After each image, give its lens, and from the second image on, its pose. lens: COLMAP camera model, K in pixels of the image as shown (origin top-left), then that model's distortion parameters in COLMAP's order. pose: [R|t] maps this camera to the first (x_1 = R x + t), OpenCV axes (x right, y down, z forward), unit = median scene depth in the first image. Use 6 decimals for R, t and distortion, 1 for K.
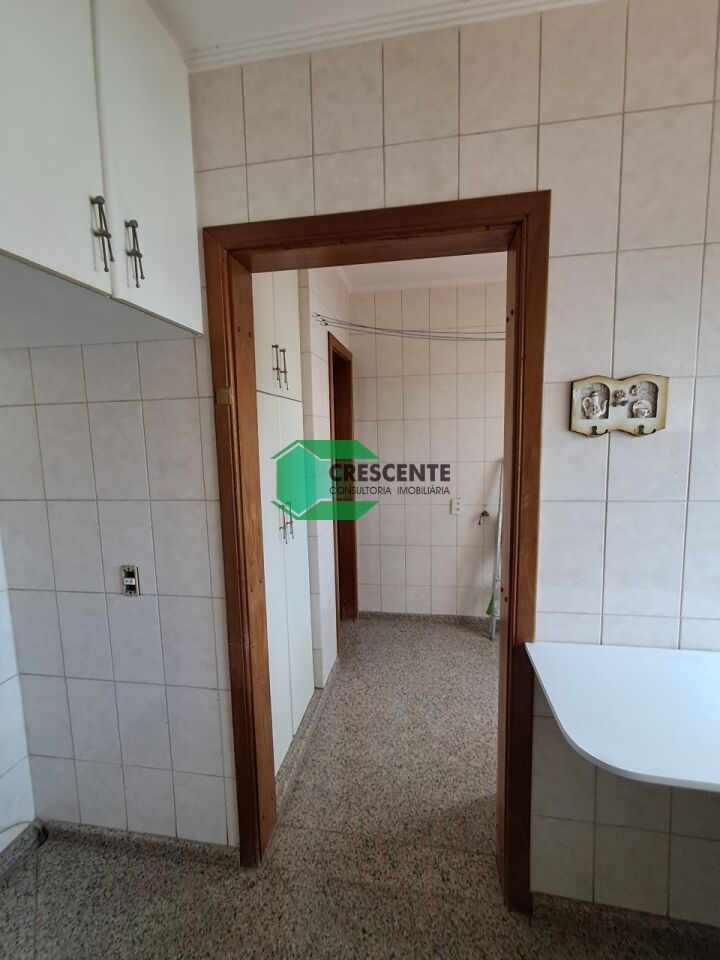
lens RADIAL K [[438.8, 0, 358.1], [0, 438.8, 482.8], [0, 0, 1]] dist [-0.012480, 0.010933]
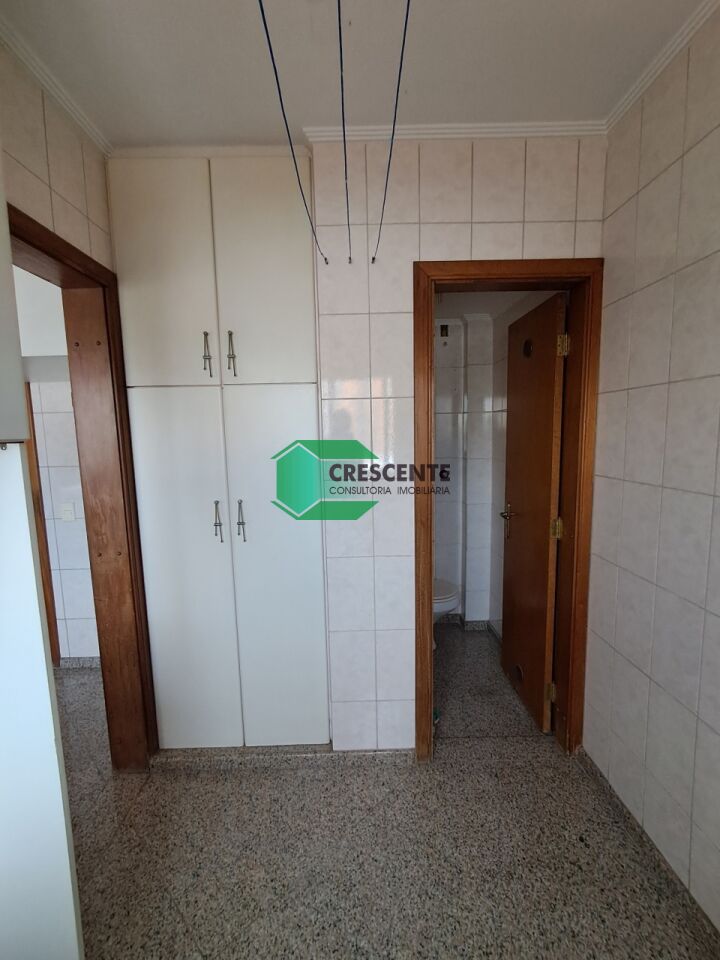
lens RADIAL K [[429.7, 0, 355.4], [0, 429.7, 483.7], [0, 0, 1]] dist [0.001030, 0.001372]
pose [[0.170413, 0.136092, -0.975930, 1.013786], [-0.090975, 0.988359, 0.121940, -0.163670], [0.981164, 0.068005, 0.180810, 1.435456]]
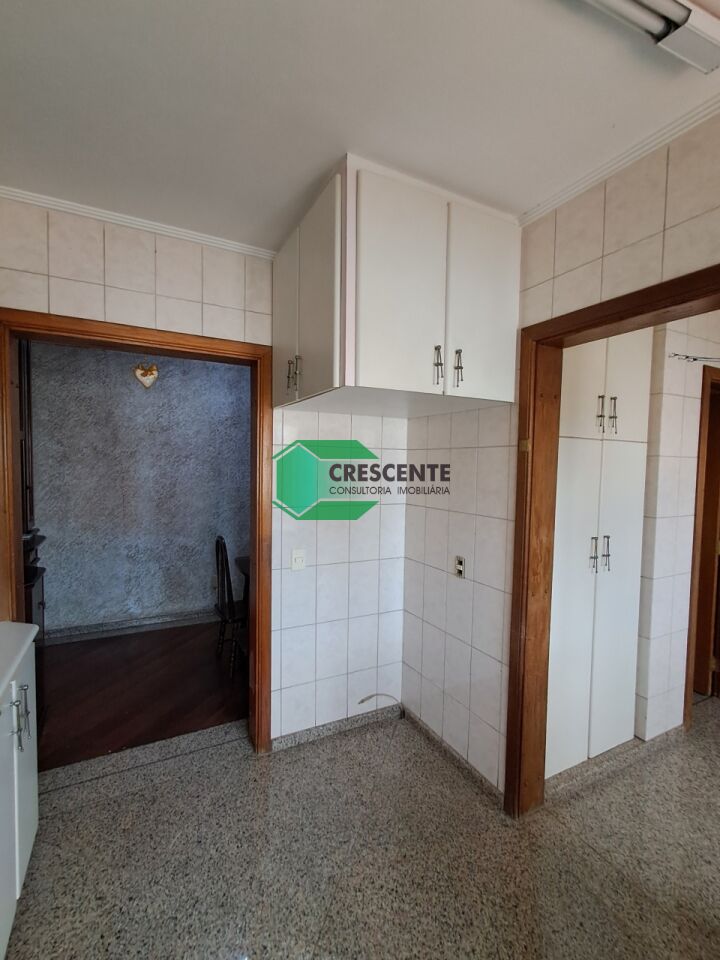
lens RADIAL K [[447.4, 0, 359.3], [0, 447.4, 485.2], [0, 0, 1]] dist [-0.000242, 0.023524]
pose [[0.613735, 0.076881, -0.785760, 0.443432], [-0.120677, 0.992688, 0.002870, -0.014901], [0.780235, 0.093062, 0.618525, -0.232747]]
